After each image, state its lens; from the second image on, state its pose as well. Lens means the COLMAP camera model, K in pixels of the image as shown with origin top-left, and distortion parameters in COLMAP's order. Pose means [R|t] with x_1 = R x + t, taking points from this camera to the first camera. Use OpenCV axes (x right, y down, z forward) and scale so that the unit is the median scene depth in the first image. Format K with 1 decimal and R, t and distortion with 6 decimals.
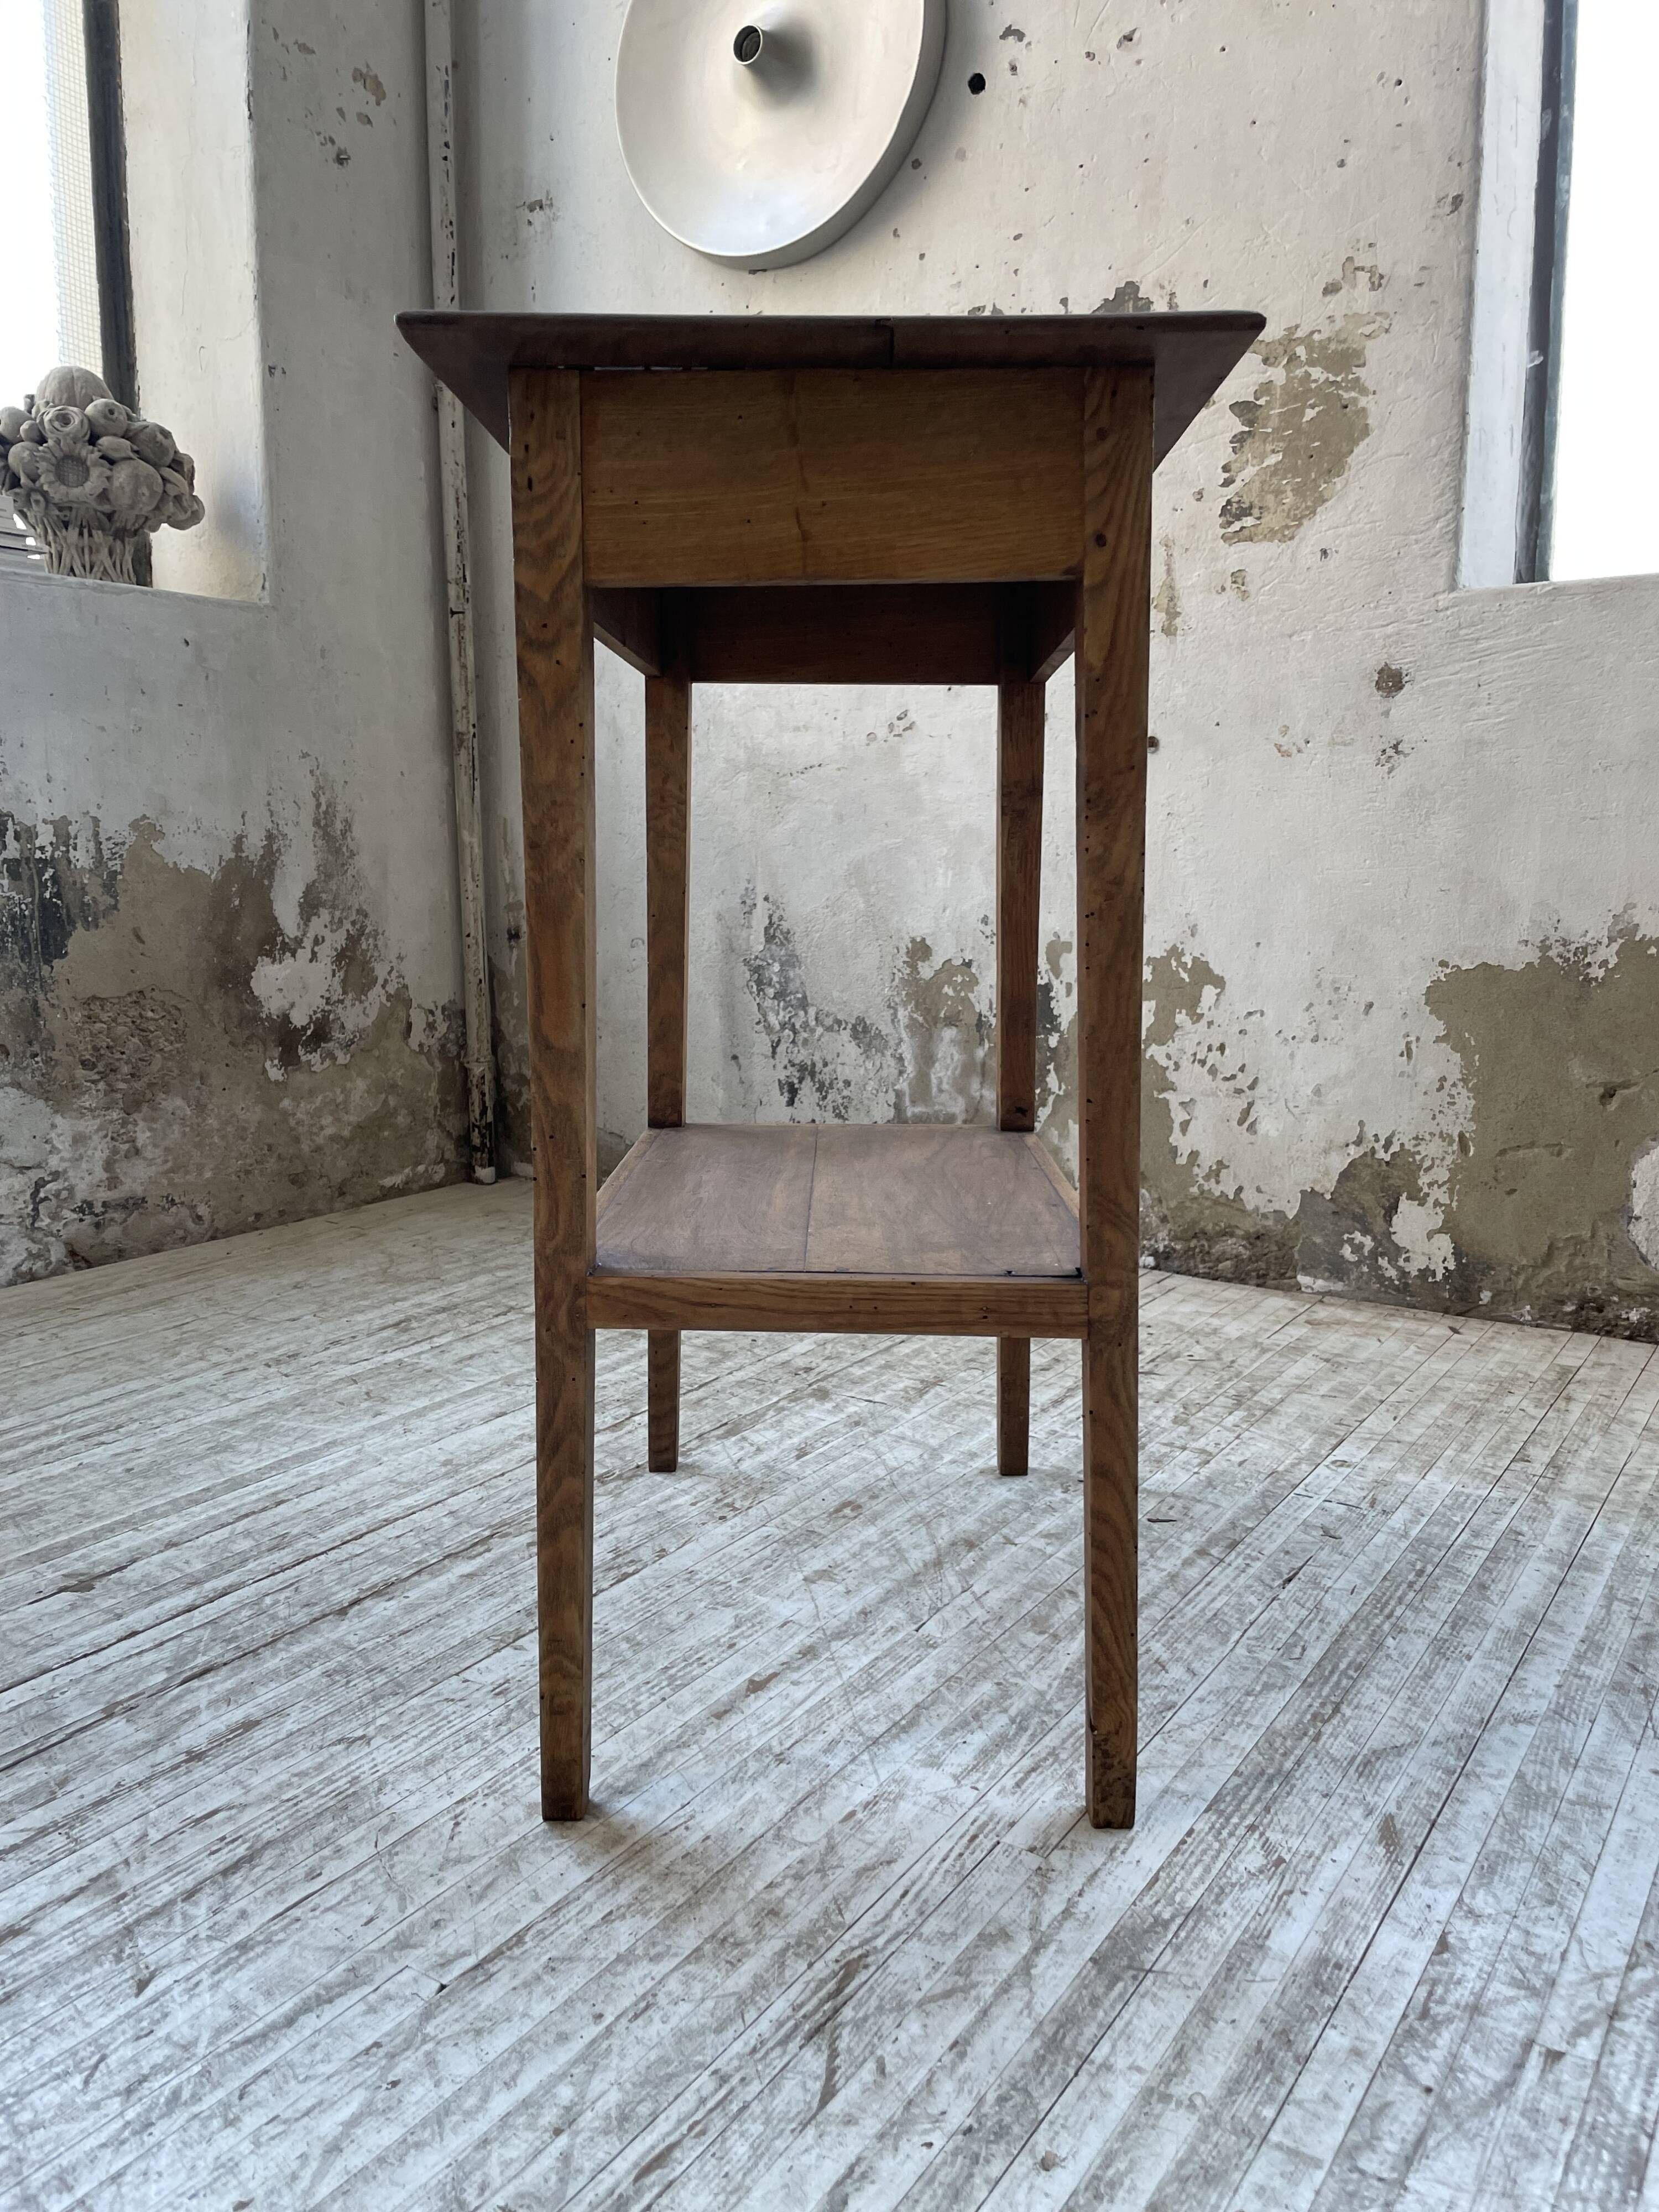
lens RADIAL K [[1680.3, 0, 839.1], [0, 1680.3, 1104.4], [0, 0, 1]] dist [0.086899, -0.119972]
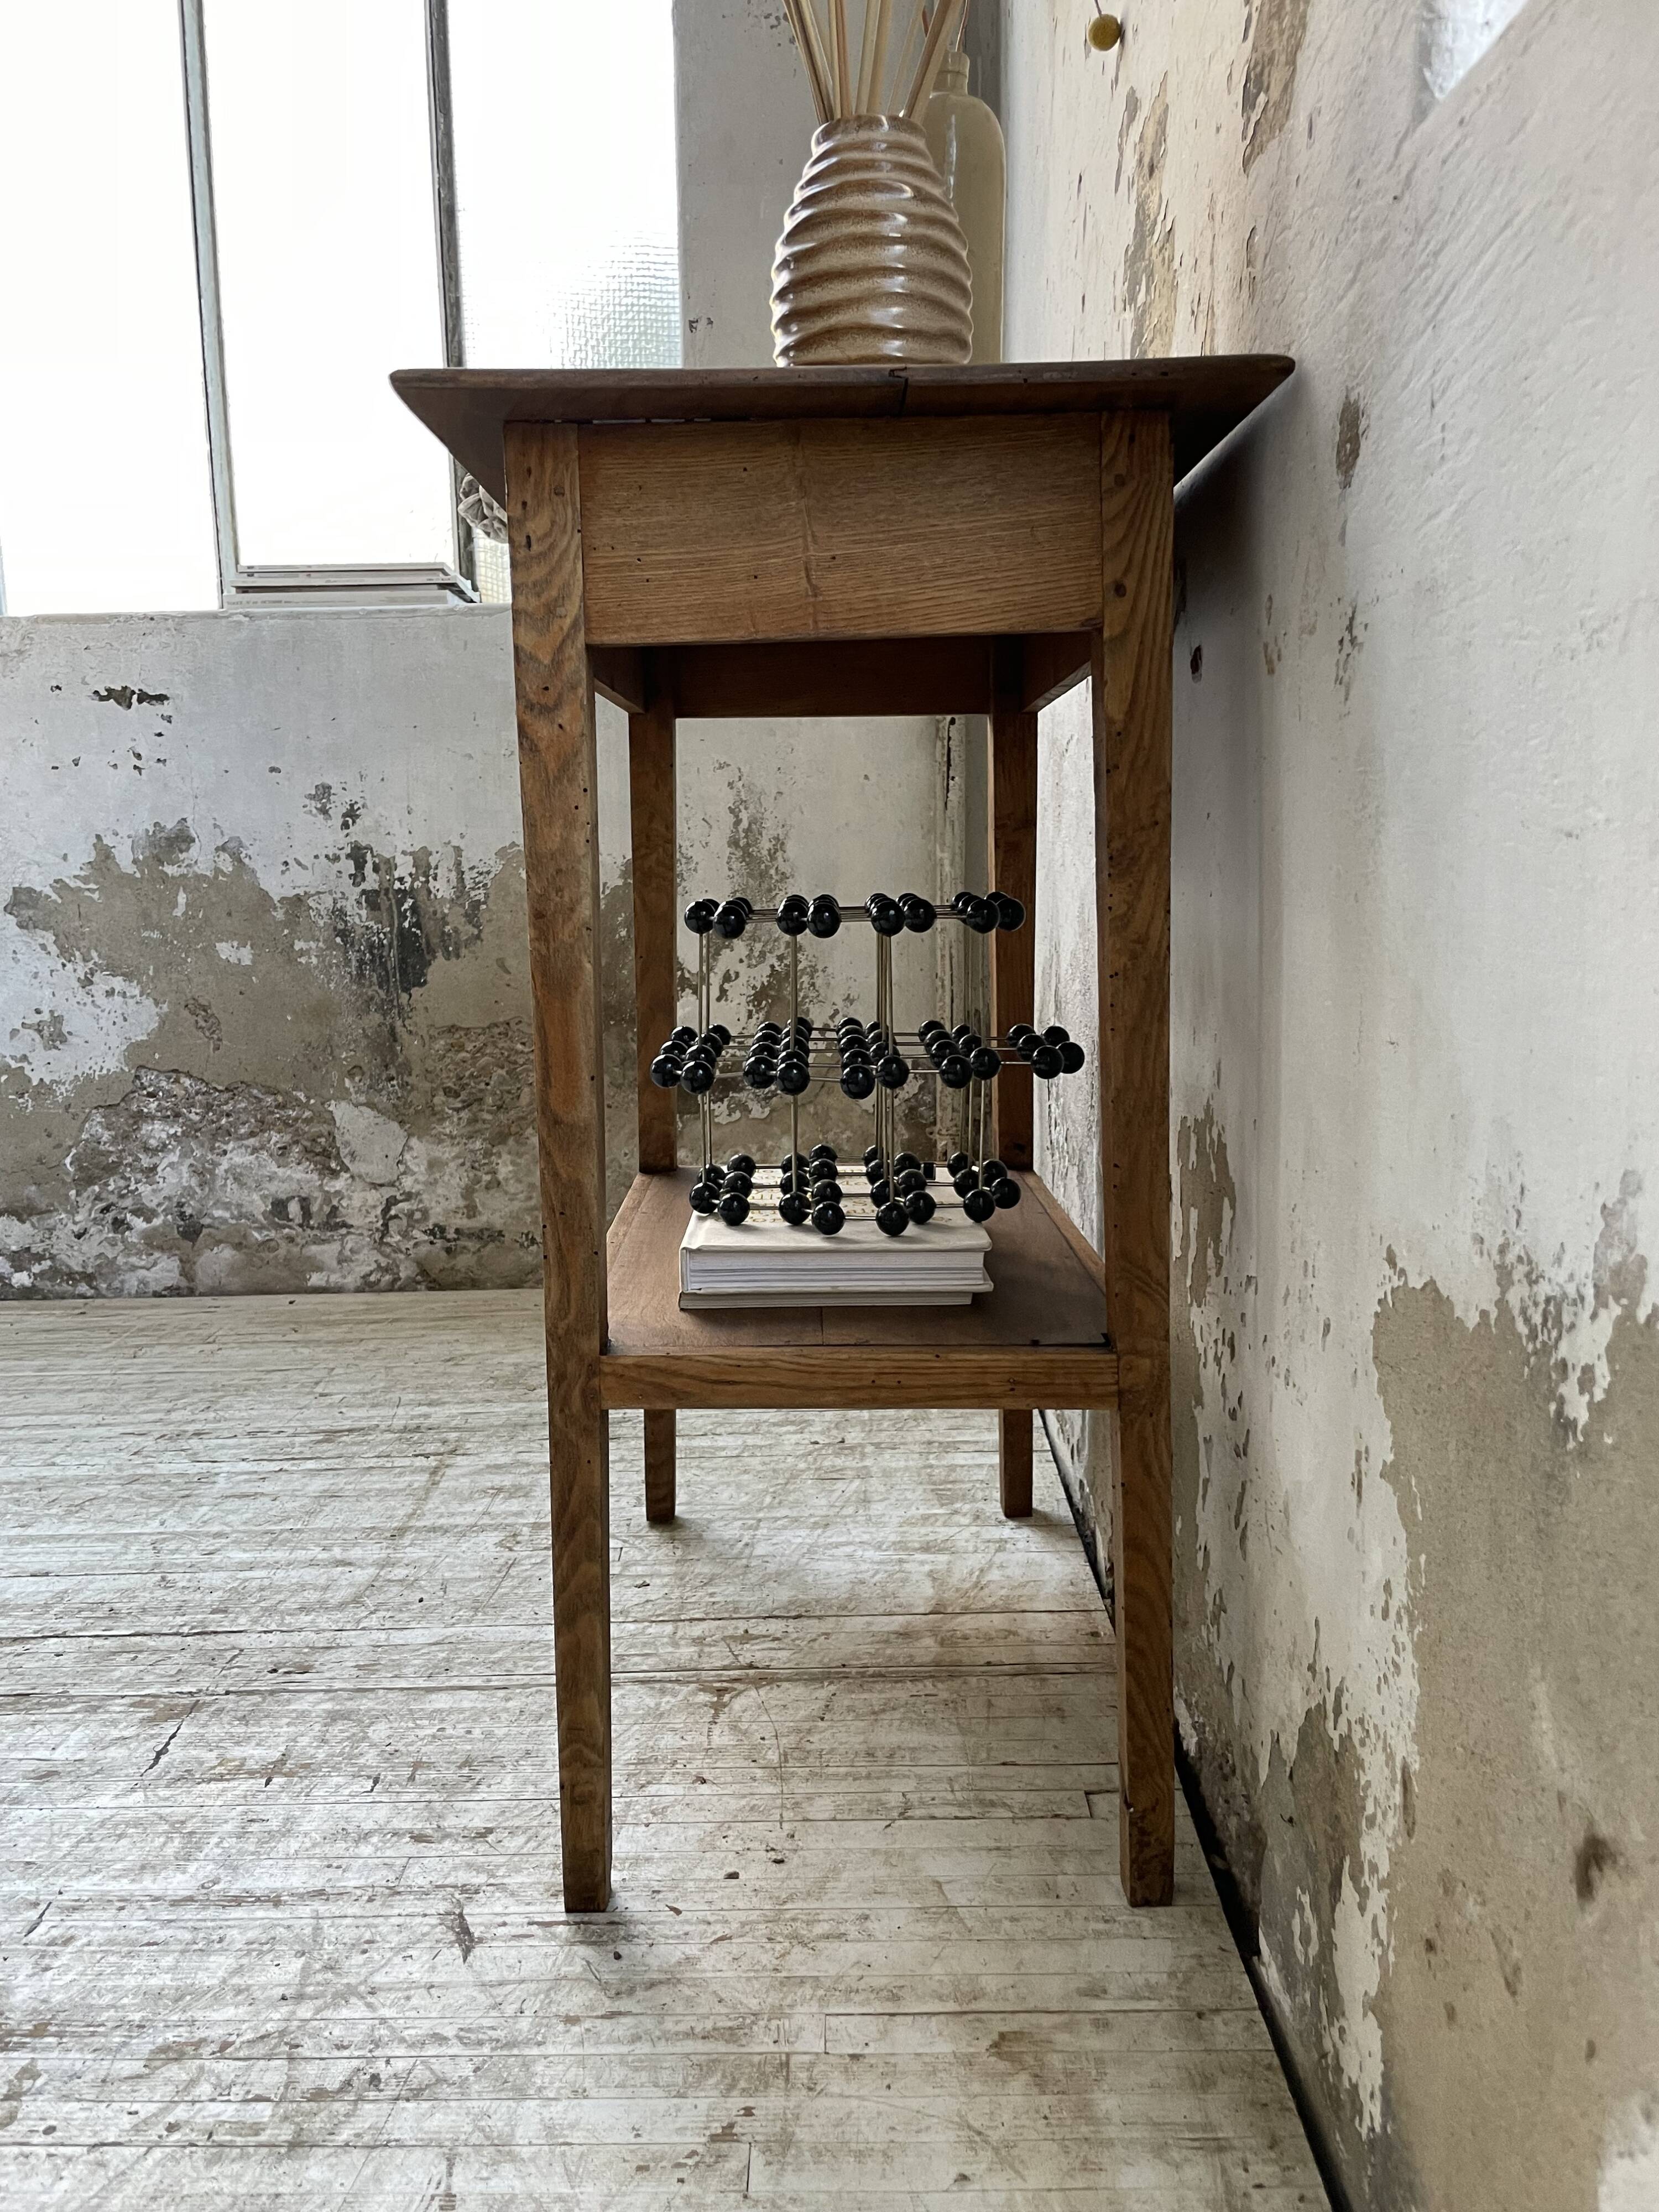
lens RADIAL K [[1680.3, 0, 808.4], [0, 1680.3, 1113.1], [0, 0, 1]] dist [0.086899, -0.119972]
pose [[0.531708, 0.122643, -0.838001, 0.563773], [-0.104494, 0.991399, 0.078793, -0.123622], [0.840457, 0.045671, 0.539951, 0.703417]]
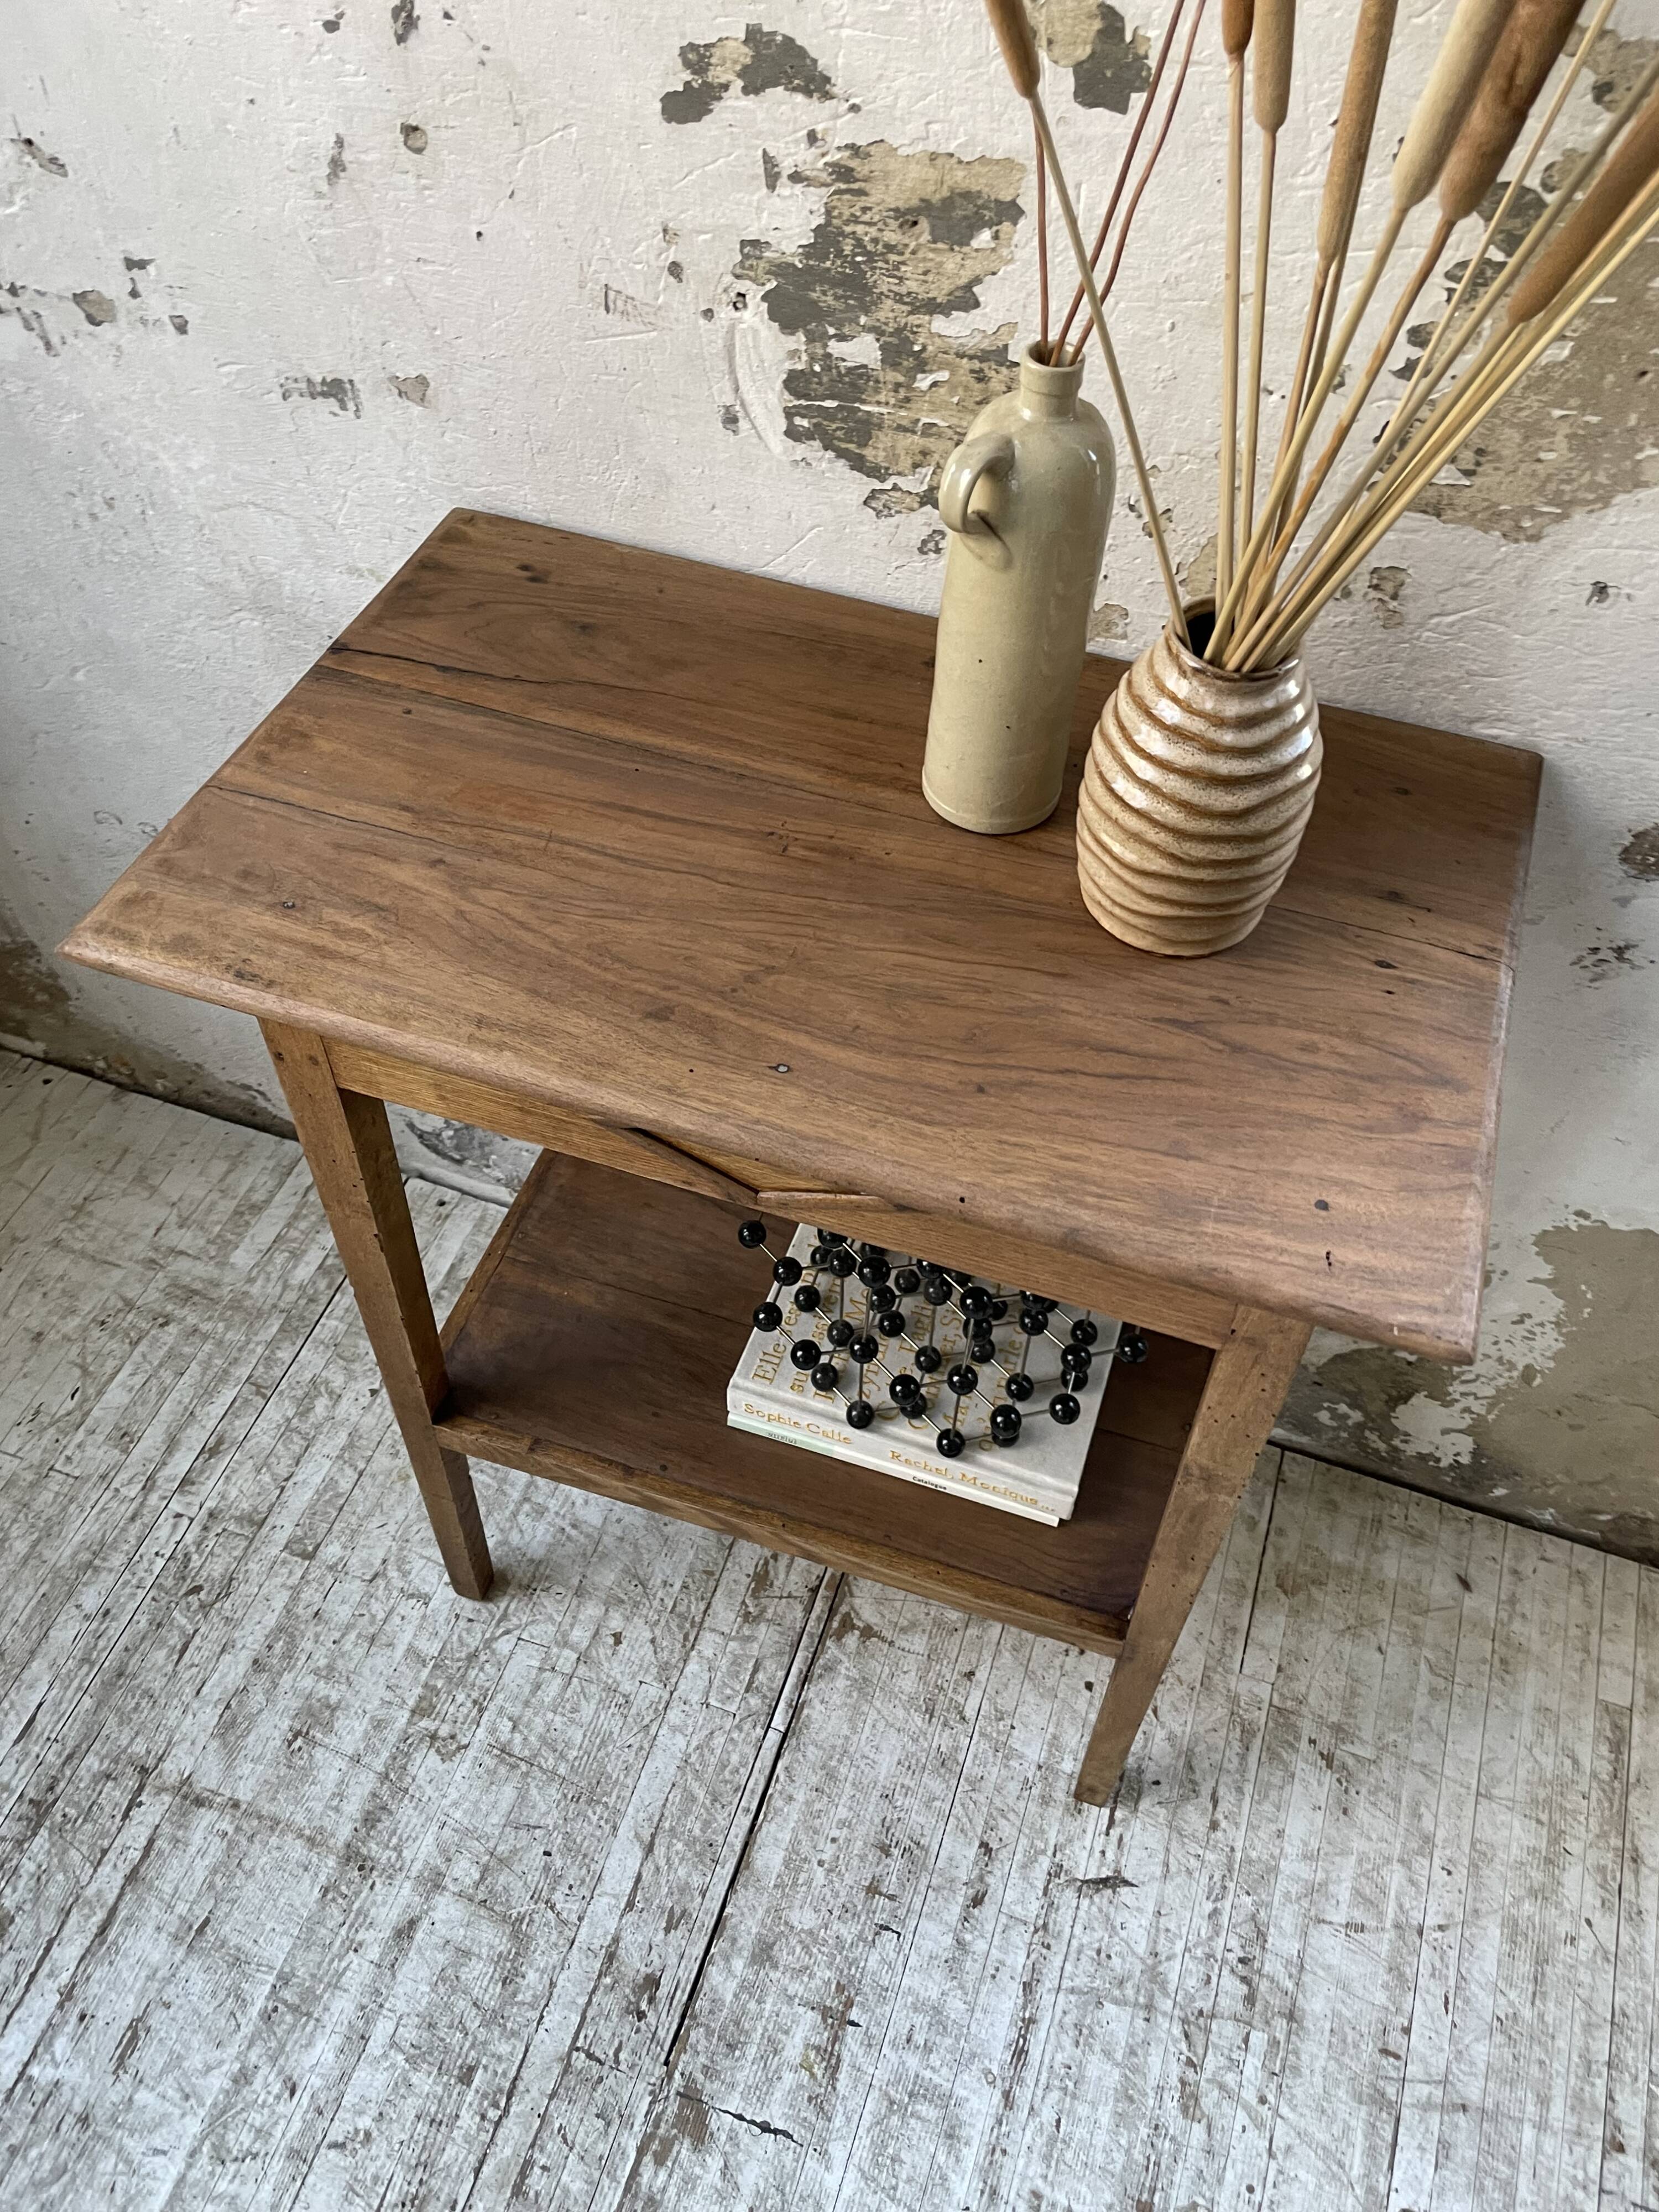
lens RADIAL K [[1680.3, 0, 850.1], [0, 1680.3, 1111.0], [0, 0, 1]] dist [0.086899, -0.119972]
pose [[0.970449, -0.170761, 0.170497, 0.002524], [0.007043, 0.726302, 0.687340, -0.522304], [-0.241204, -0.665827, 0.706042, 0.642987]]
